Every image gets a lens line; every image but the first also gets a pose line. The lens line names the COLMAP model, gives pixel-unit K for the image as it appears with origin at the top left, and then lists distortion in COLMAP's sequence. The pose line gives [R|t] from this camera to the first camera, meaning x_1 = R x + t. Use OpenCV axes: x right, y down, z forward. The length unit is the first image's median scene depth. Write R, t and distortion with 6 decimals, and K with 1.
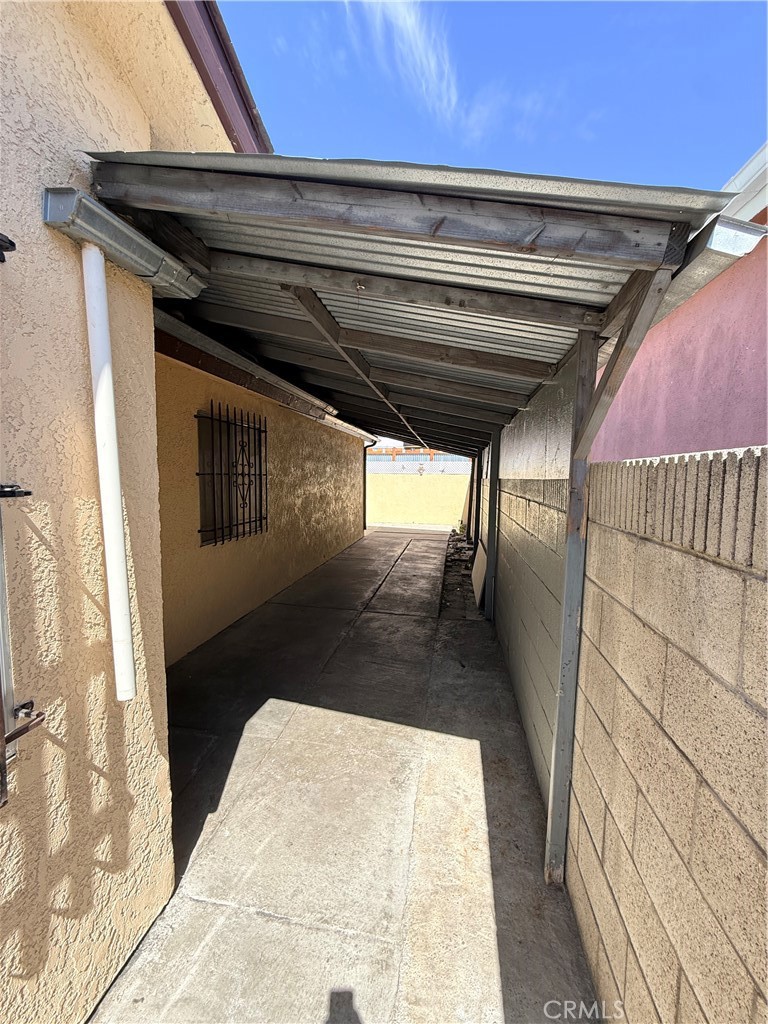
lens RADIAL K [[409.3, 0, 384.9], [0, 409.3, 508.1], [0, 0, 1]] dist [-0.001182, -0.000194]
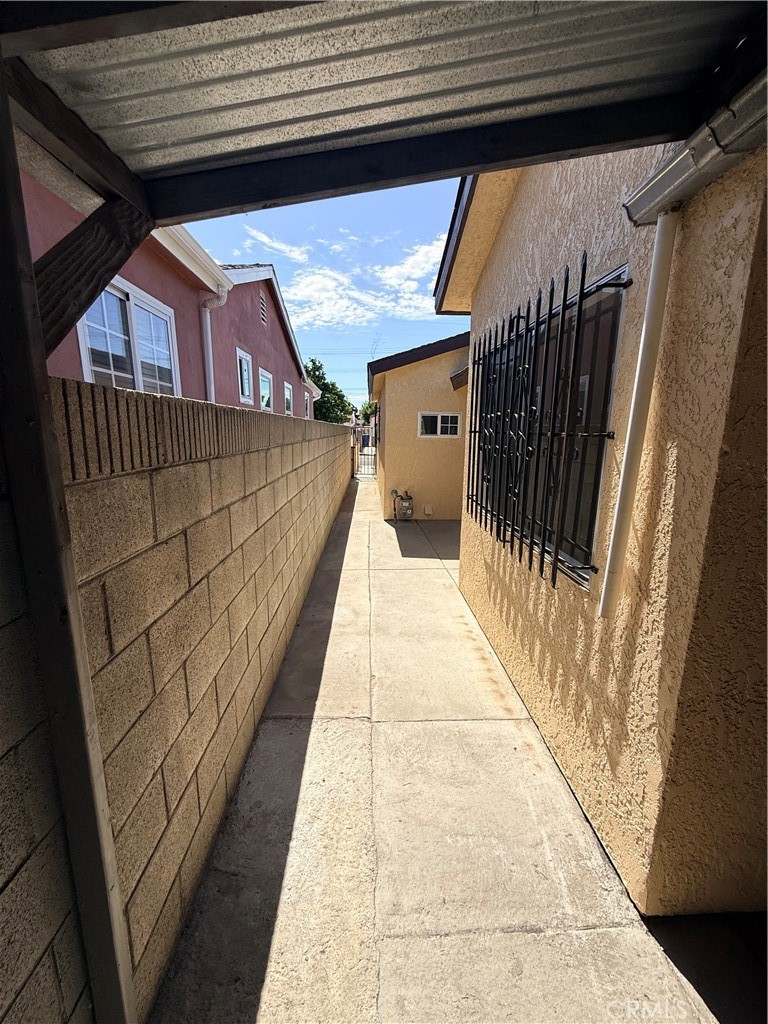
lens RADIAL K [[409.3, 0, 384.9], [0, 409.3, 508.1], [0, 0, 1]] dist [-0.001182, -0.000194]
pose [[-0.978313, 0.013885, -0.206668, 0.211665], [-0.041441, 0.964457, 0.260971, -0.108258], [0.202946, 0.263876, -0.942965, 1.742060]]
